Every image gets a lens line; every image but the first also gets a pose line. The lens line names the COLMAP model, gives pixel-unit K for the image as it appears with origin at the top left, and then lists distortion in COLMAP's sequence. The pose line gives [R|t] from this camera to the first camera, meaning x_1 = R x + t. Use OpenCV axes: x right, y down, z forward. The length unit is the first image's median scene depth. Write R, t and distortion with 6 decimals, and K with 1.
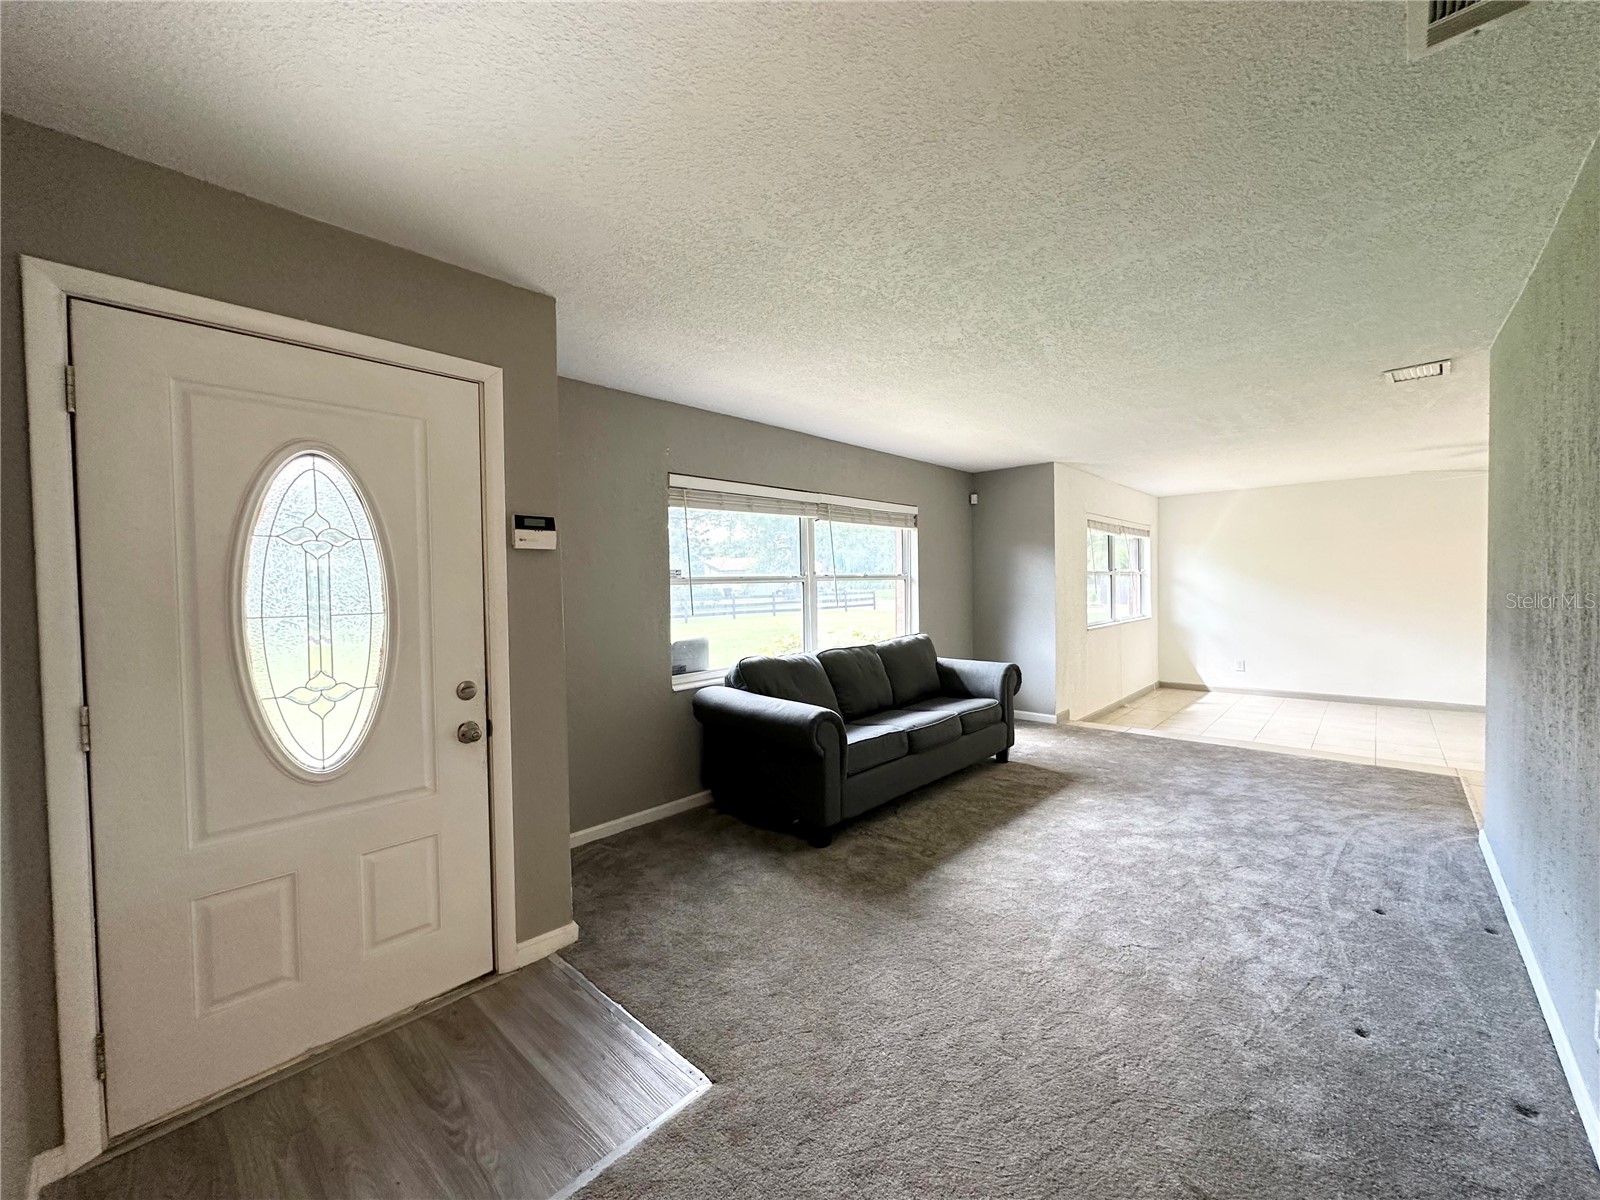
lens RADIAL K [[639.7, 0, 799.2], [0, 639.7, 600.7], [0, 0, 1]] dist [-0.002443, -0.000164]
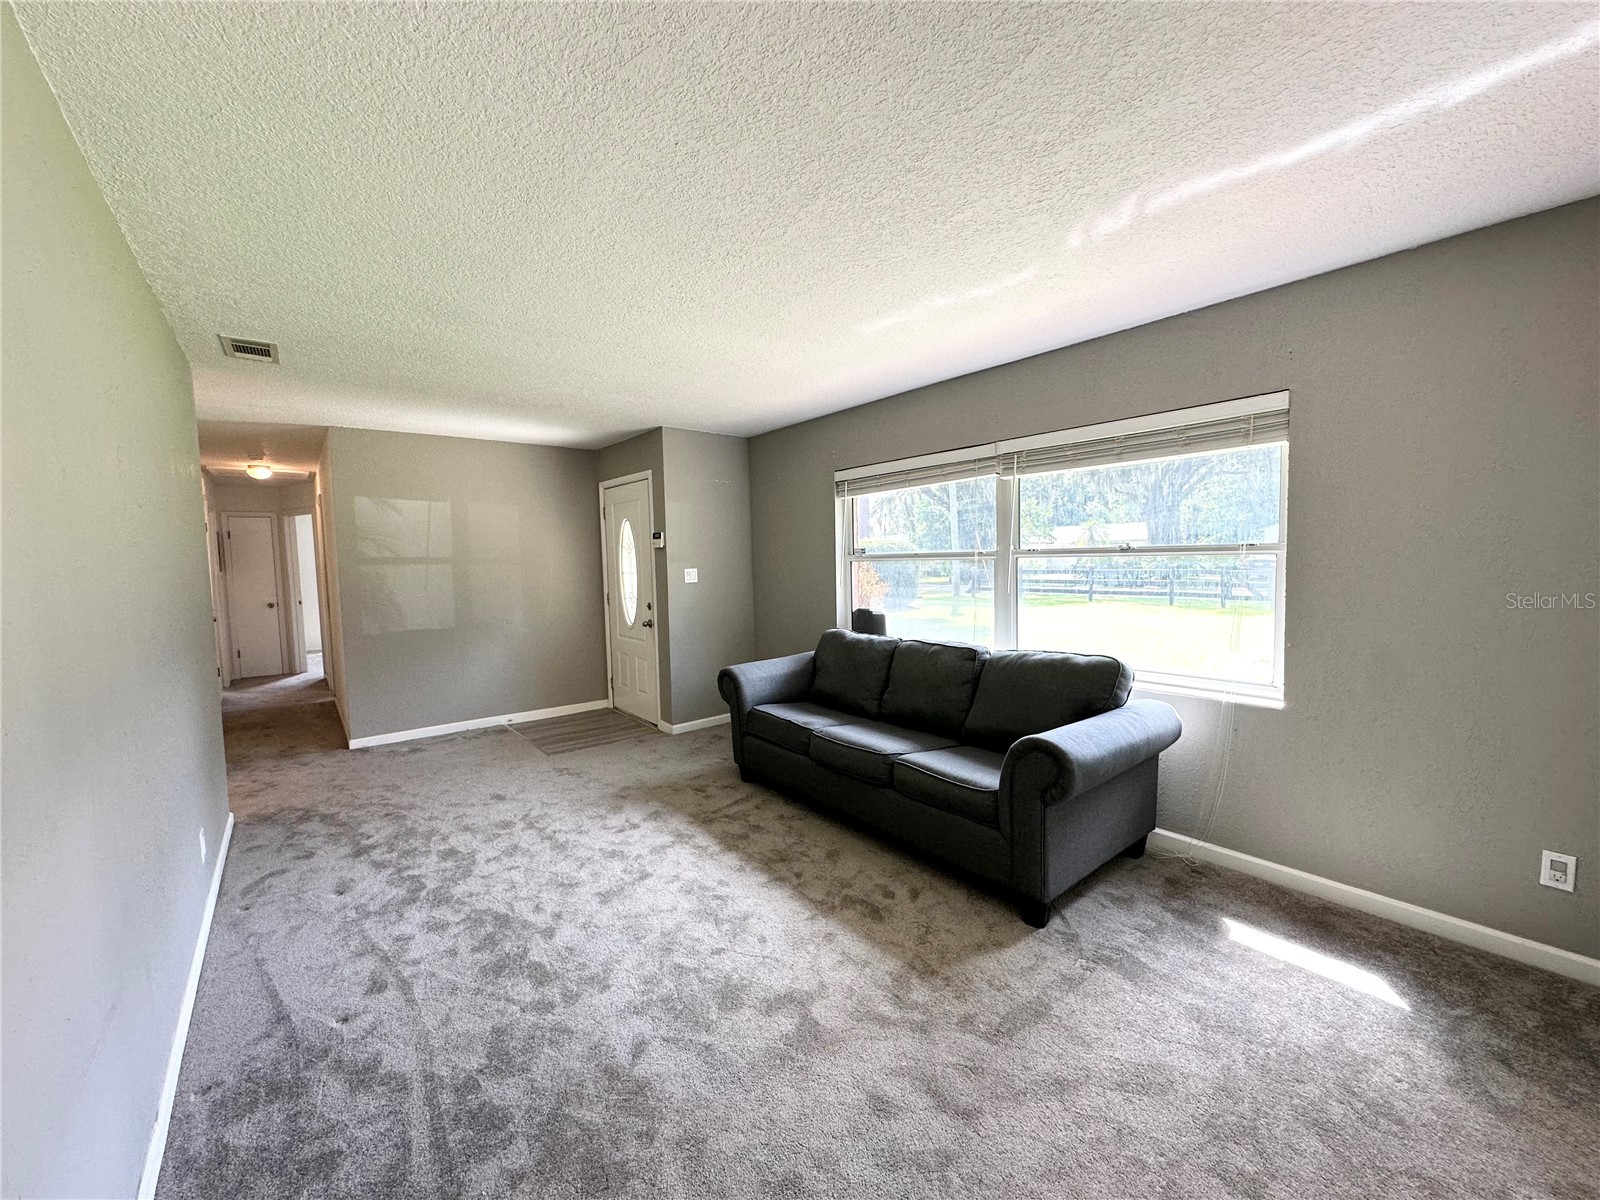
lens RADIAL K [[639.7, 0, 799.2], [0, 639.7, 600.7], [0, 0, 1]] dist [-0.002443, -0.000164]
pose [[-0.154627, 0.086075, -0.984216, 0.845635], [-0.007804, 0.996060, 0.088336, -0.046672], [0.987942, 0.021339, -0.153346, 0.907390]]
